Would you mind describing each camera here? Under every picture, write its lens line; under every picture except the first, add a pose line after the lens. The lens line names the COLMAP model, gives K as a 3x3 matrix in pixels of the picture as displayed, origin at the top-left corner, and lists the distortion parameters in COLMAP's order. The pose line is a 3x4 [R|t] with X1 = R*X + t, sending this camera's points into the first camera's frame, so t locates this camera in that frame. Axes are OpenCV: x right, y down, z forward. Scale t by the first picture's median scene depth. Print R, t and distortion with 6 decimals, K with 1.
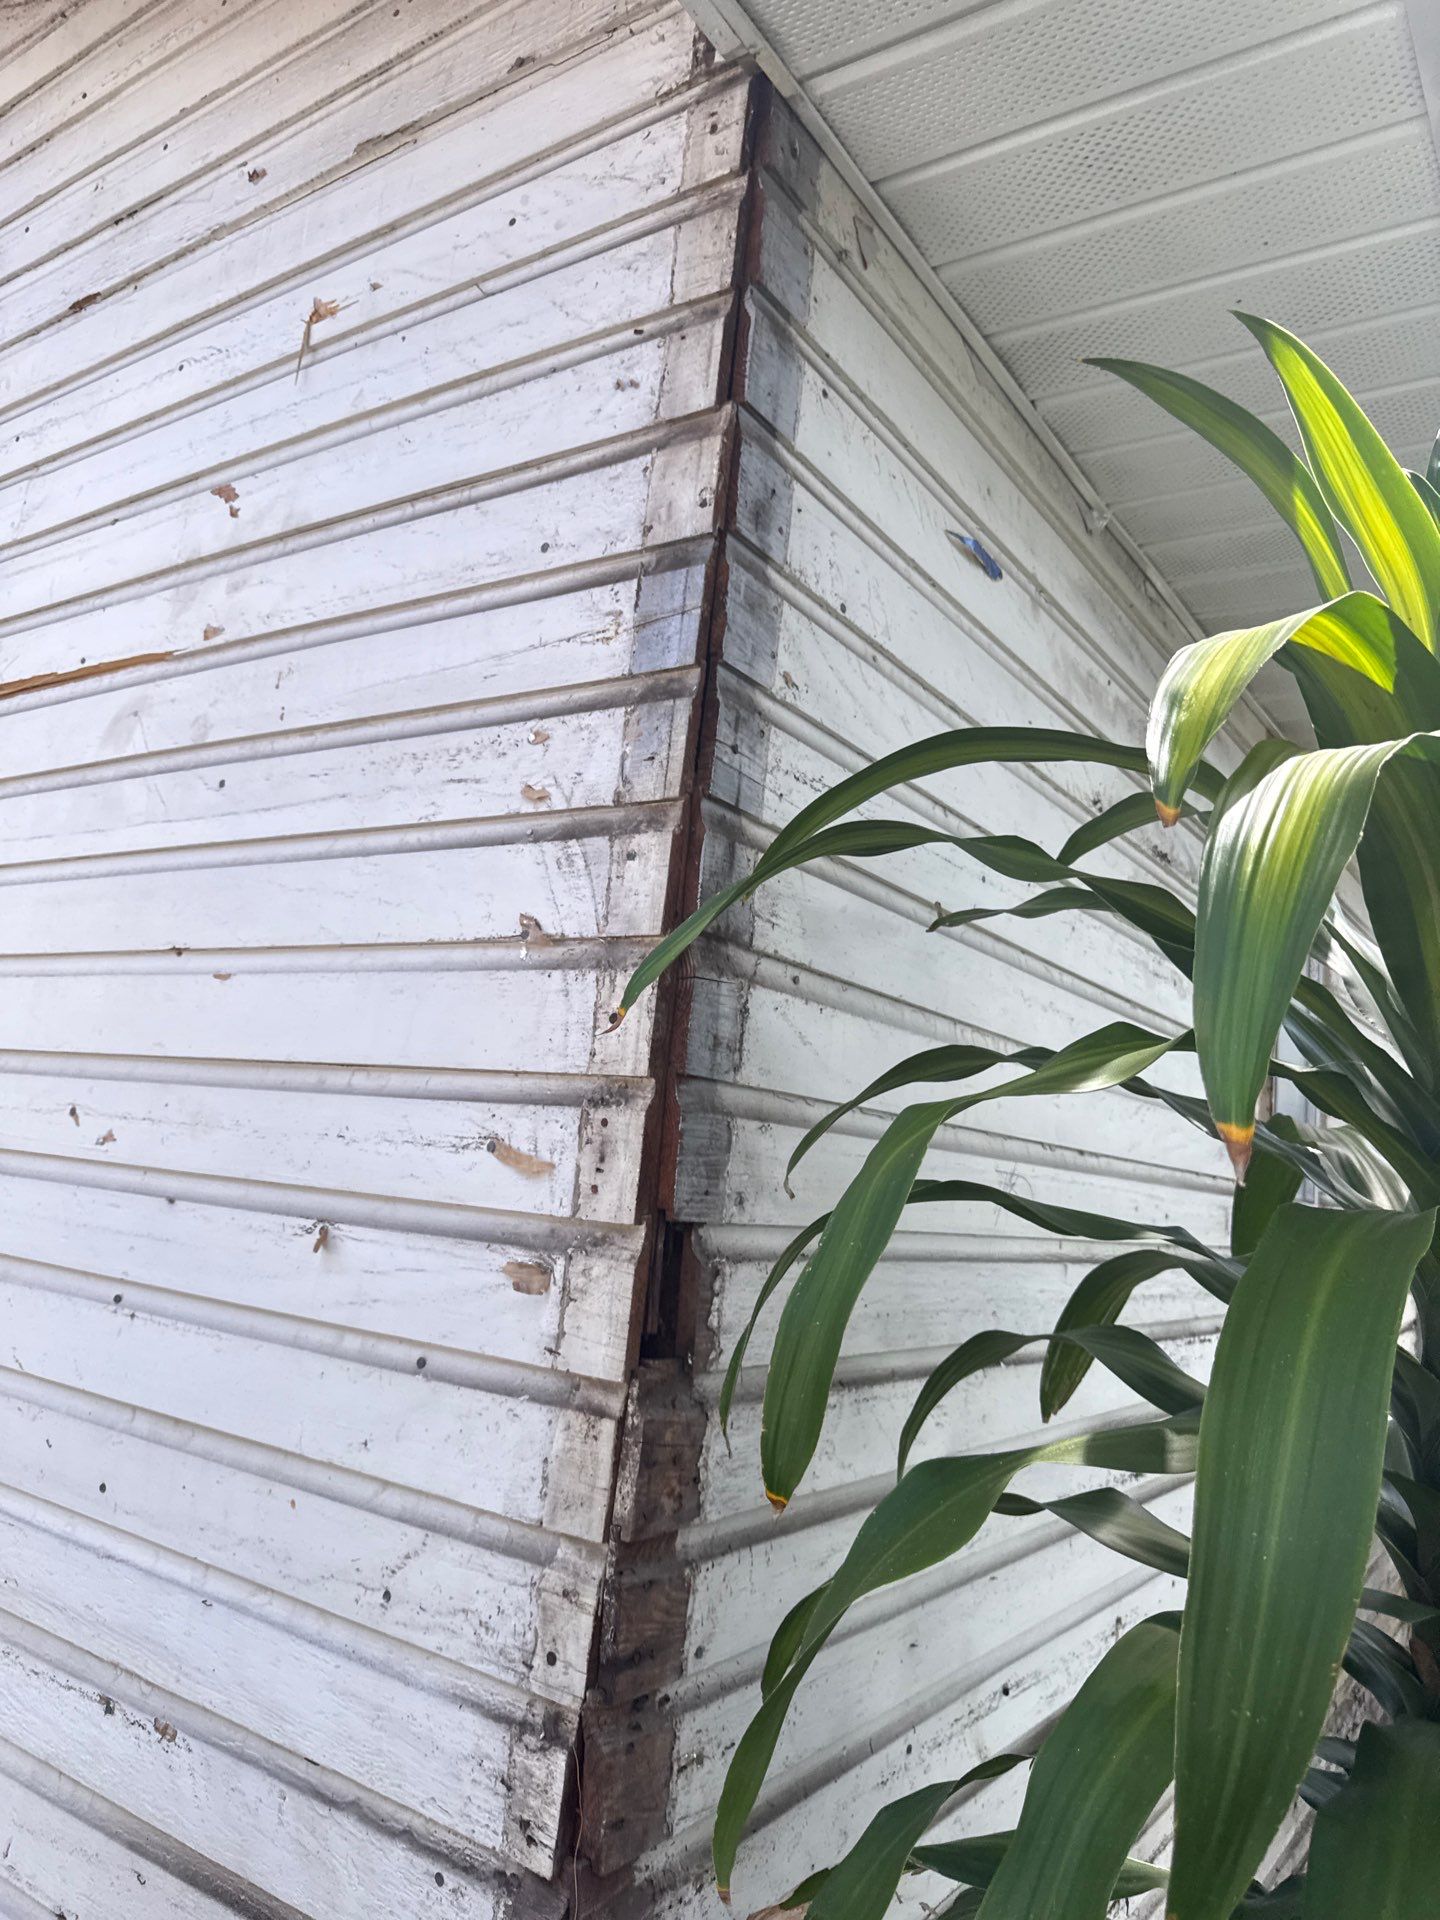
lens RADIAL K [[1417.5, 0, 694.1], [0, 1417.5, 961.4], [0, 0, 1]] dist [0.088902, -0.056410]
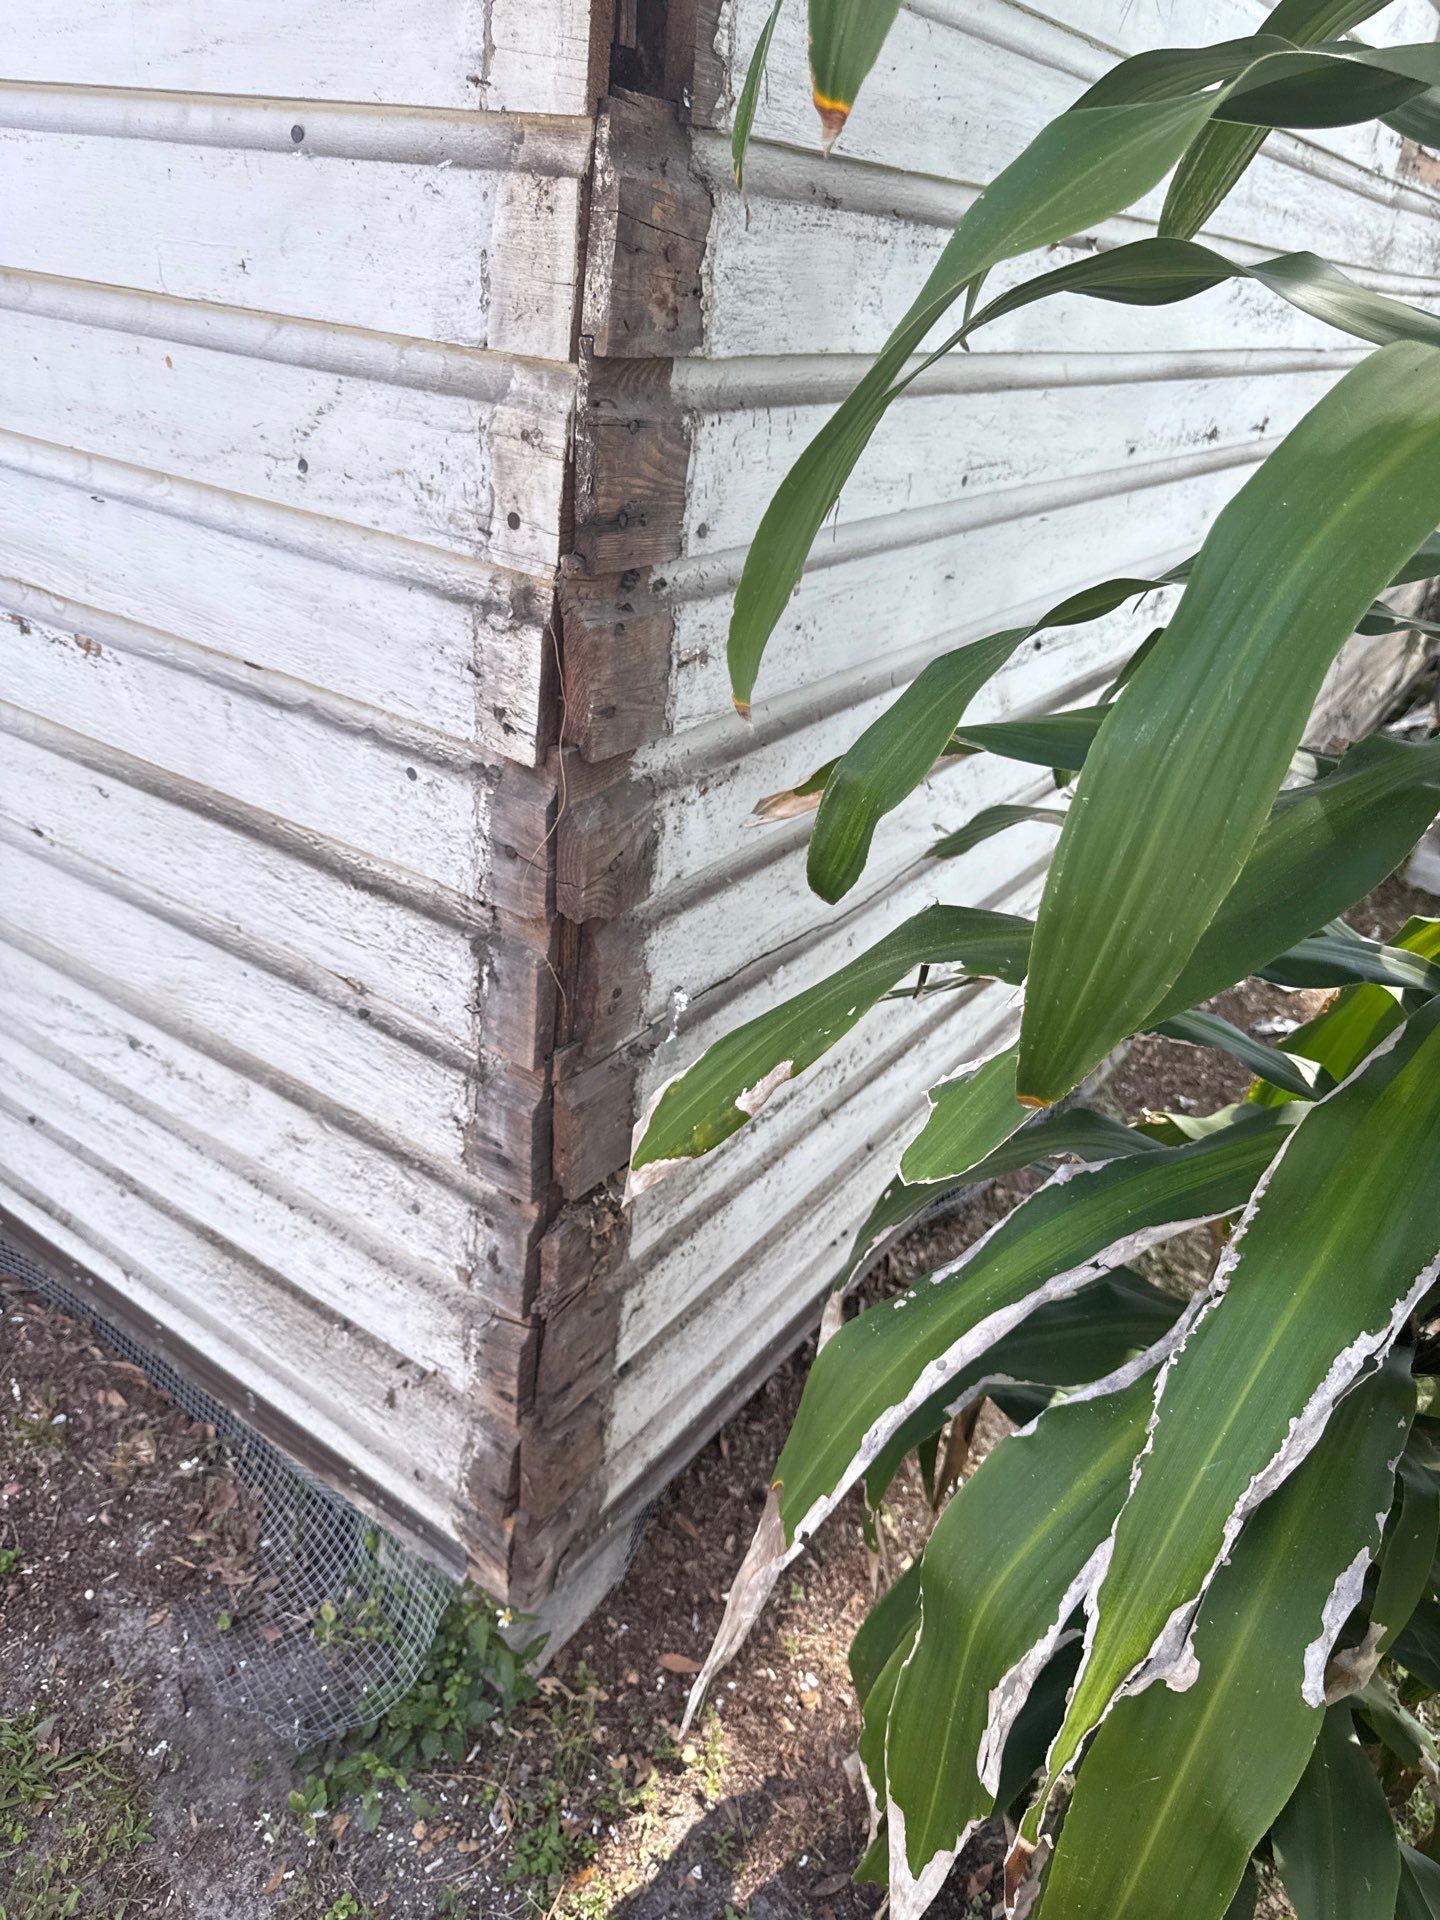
lens RADIAL K [[1377.0, 0, 720.0], [0, 1377.0, 960.0], [0, 0, 1]] dist [0.000078, -0.006061]
pose [[0.999874, -0.006661, 0.014427, 0.000710], [-0.002604, 0.826936, 0.562291, 0.254143], [-0.015676, -0.562257, 0.826814, 0.240867]]
